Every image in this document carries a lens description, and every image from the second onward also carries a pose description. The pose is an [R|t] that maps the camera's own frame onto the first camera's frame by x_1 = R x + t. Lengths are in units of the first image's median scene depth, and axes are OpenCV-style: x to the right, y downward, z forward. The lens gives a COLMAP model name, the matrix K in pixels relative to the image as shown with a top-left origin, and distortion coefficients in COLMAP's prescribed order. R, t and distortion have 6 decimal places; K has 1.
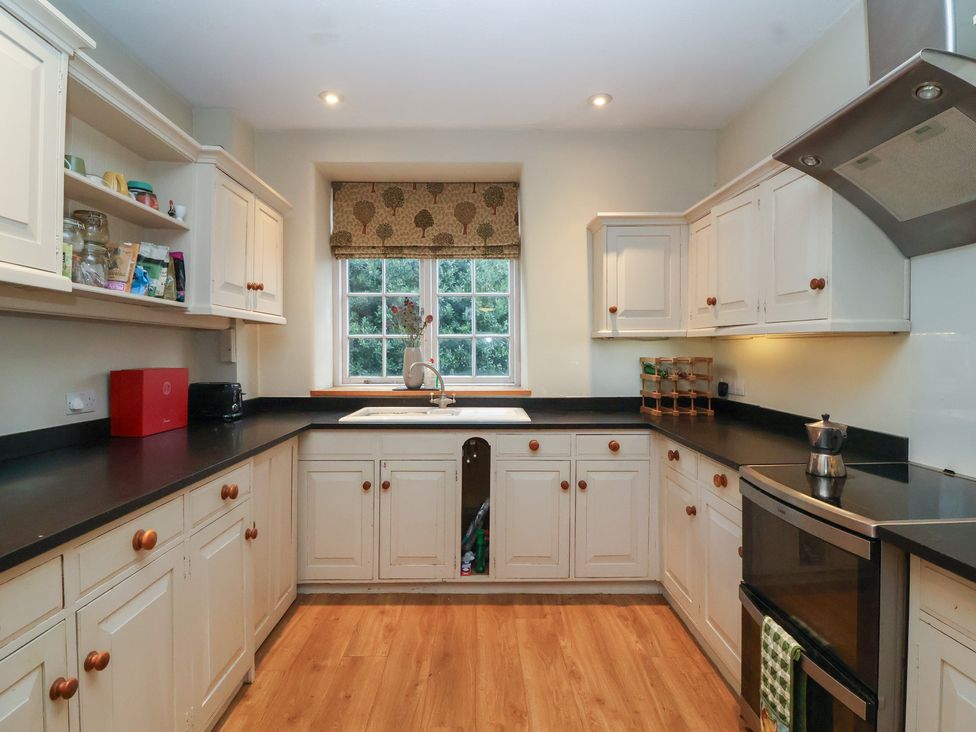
lens RADIAL K [[512.2, 0, 493.1], [0, 512.2, 356.7], [0, 0, 1]] dist [0.000466, -0.014915]
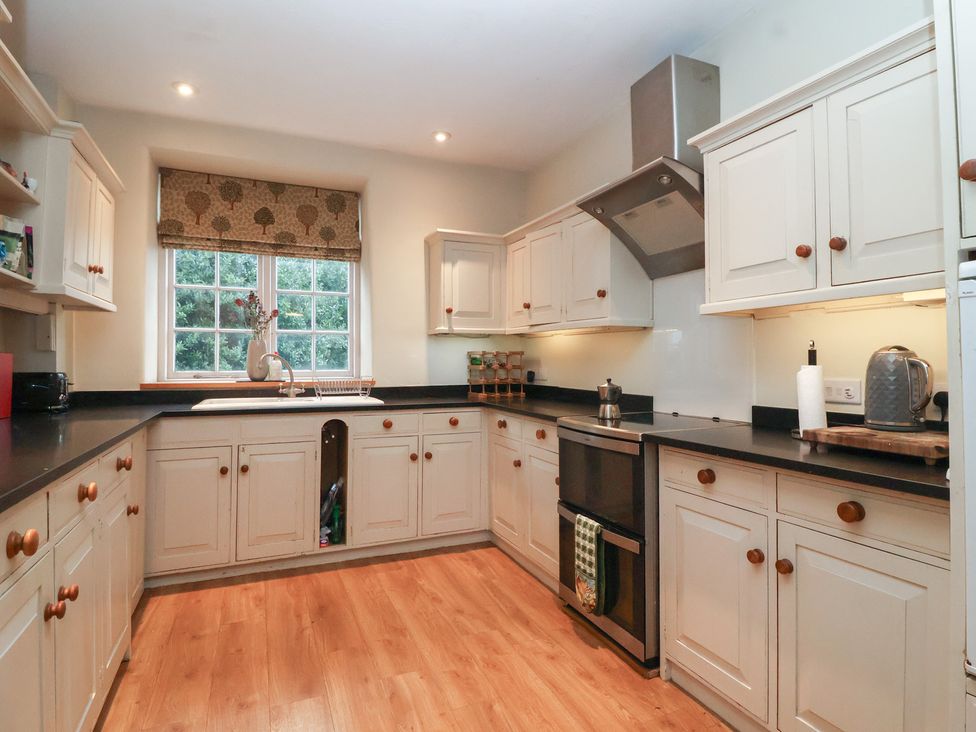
lens RADIAL K [[512.2, 0, 493.1], [0, 512.2, 356.7], [0, 0, 1]] dist [0.000466, -0.014915]
pose [[0.921803, 0.006186, 0.387609, -0.148029], [0.002331, 0.999766, -0.021498, 0.046888], [-0.387652, 0.020721, 0.921573, -0.155006]]
